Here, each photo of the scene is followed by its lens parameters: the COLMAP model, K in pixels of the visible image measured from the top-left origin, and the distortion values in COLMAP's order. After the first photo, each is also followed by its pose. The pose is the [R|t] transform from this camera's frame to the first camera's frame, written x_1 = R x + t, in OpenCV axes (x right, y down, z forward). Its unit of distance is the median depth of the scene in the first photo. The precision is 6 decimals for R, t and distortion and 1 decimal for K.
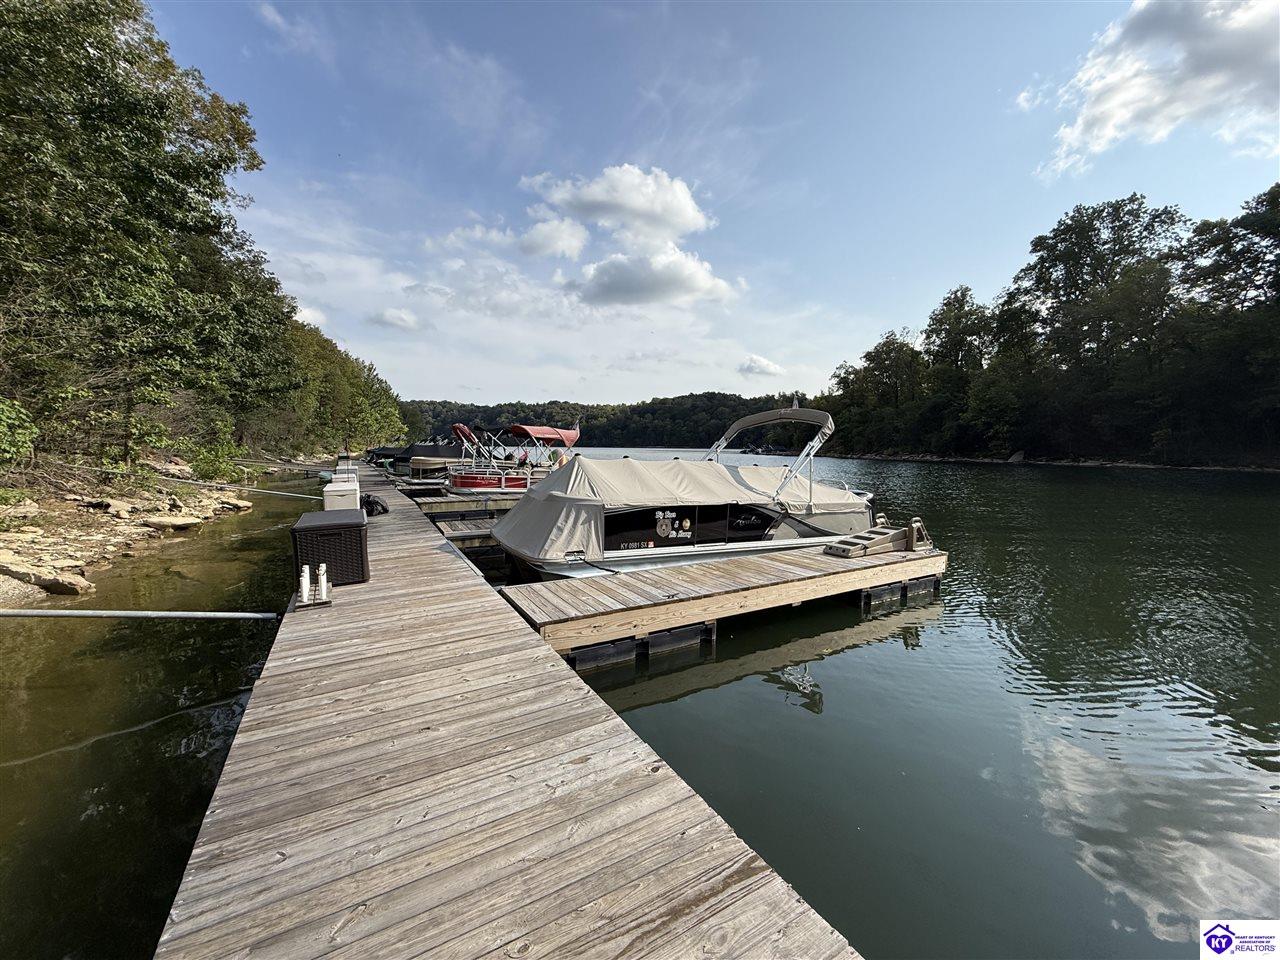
lens RADIAL K [[507.4, 0, 631.1], [0, 507.4, 476.4], [0, 0, 1]] dist [-0.008006, 0.000211]
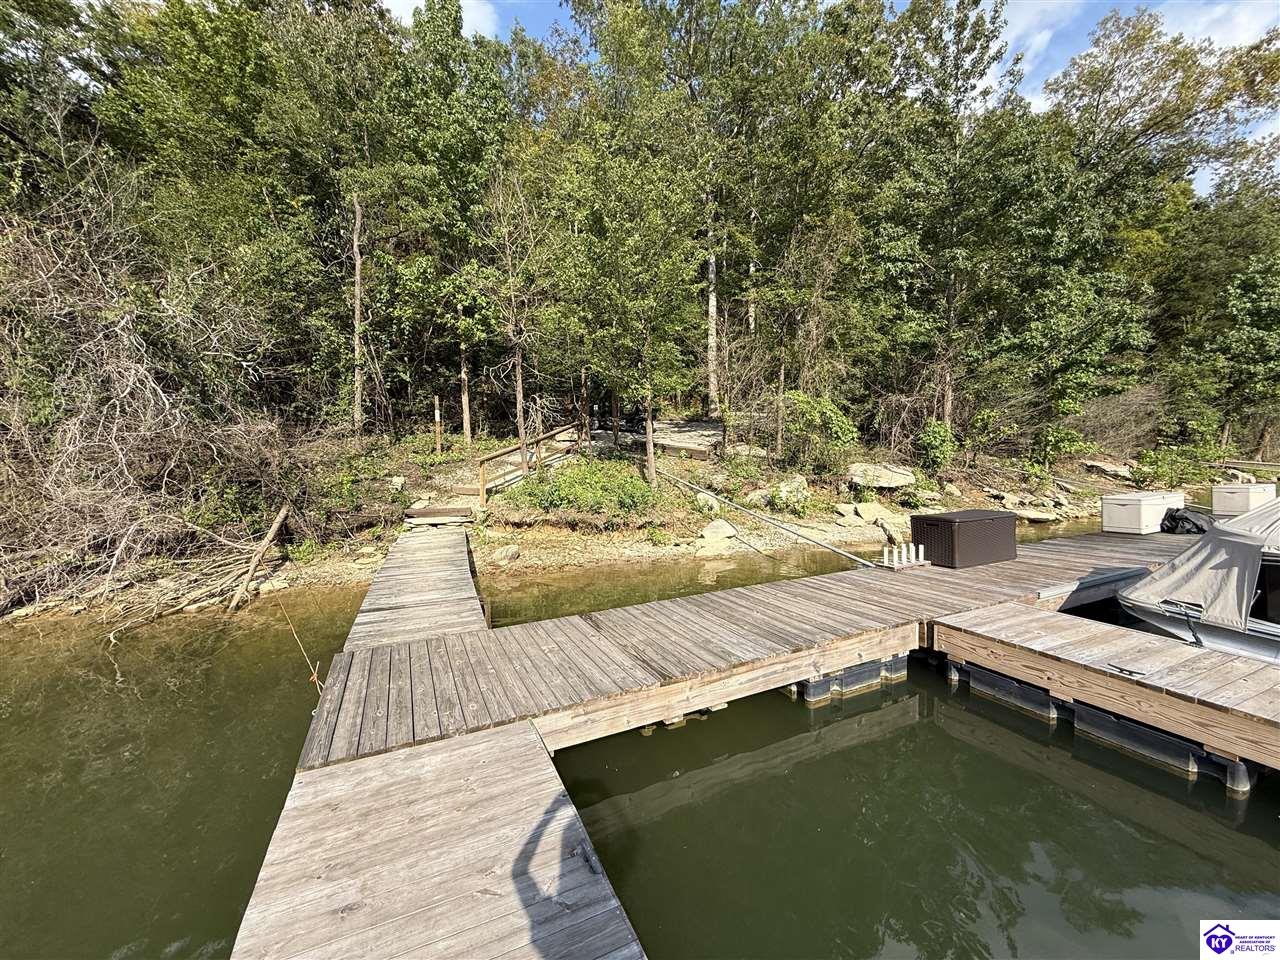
lens RADIAL K [[507.4, 0, 646.0], [0, 507.4, 480.3], [0, 0, 1]] dist [-0.008006, 0.000211]
pose [[-0.074265, 0.042906, -0.996315, 0.610037], [-0.034590, 0.998362, 0.045572, -0.027735], [0.996638, 0.037847, -0.072660, 0.284765]]
